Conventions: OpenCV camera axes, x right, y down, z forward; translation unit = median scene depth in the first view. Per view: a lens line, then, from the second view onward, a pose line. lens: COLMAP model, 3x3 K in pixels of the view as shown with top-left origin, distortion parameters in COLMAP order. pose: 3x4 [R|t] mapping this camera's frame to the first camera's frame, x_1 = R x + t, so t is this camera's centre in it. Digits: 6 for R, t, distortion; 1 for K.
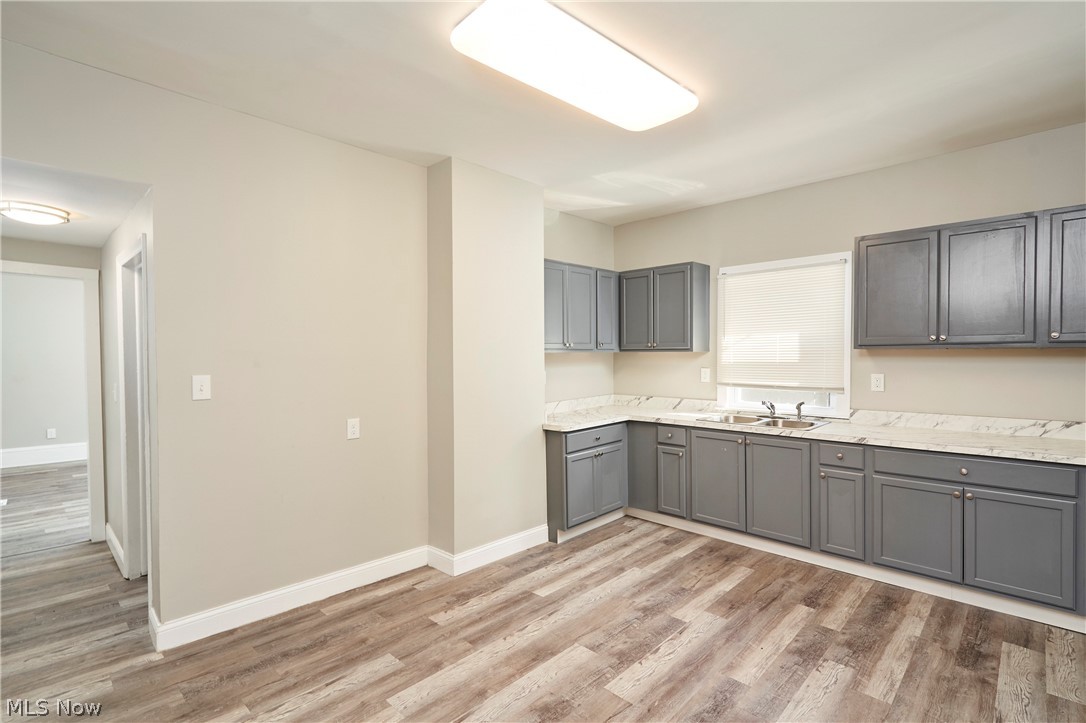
lens RADIAL K [[506.0, 0, 542.5], [0, 506.0, 362.0], [0, 0, 1]] dist [-0.000002, 0.000490]
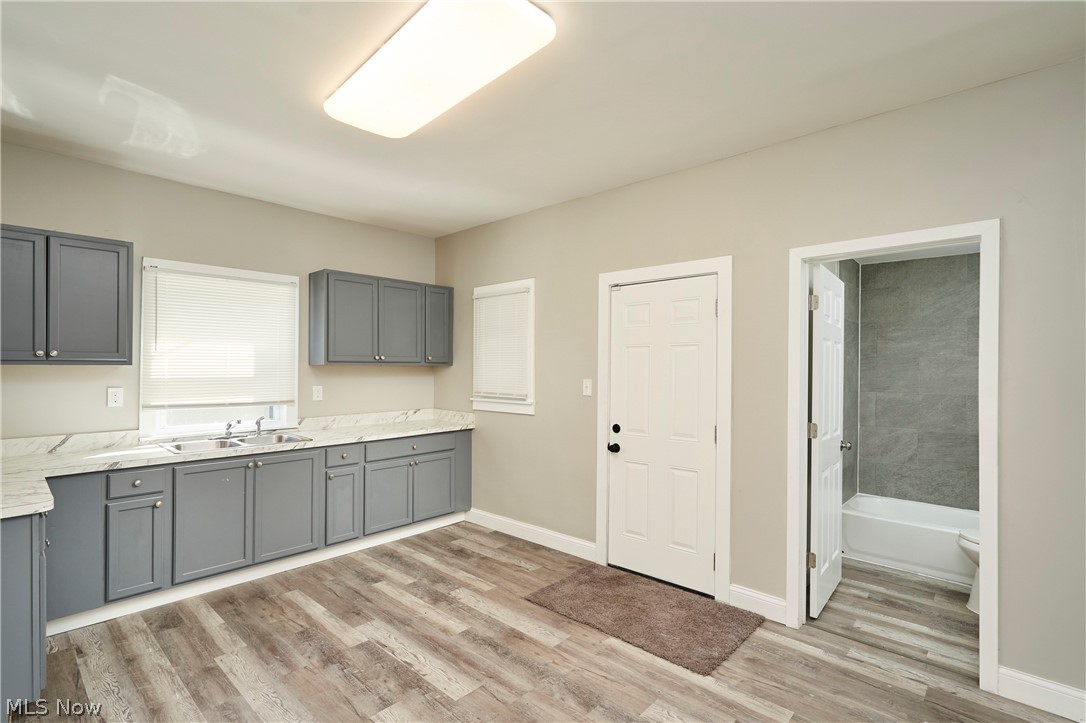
lens RADIAL K [[506.0, 0, 542.1], [0, 506.0, 367.7], [0, 0, 1]] dist [-0.000002, 0.000490]
pose [[-0.017443, 0.006924, 0.999824, -0.597057], [0.015357, 0.999860, -0.006656, -0.003558], [-0.999730, 0.015239, -0.017547, 0.564307]]
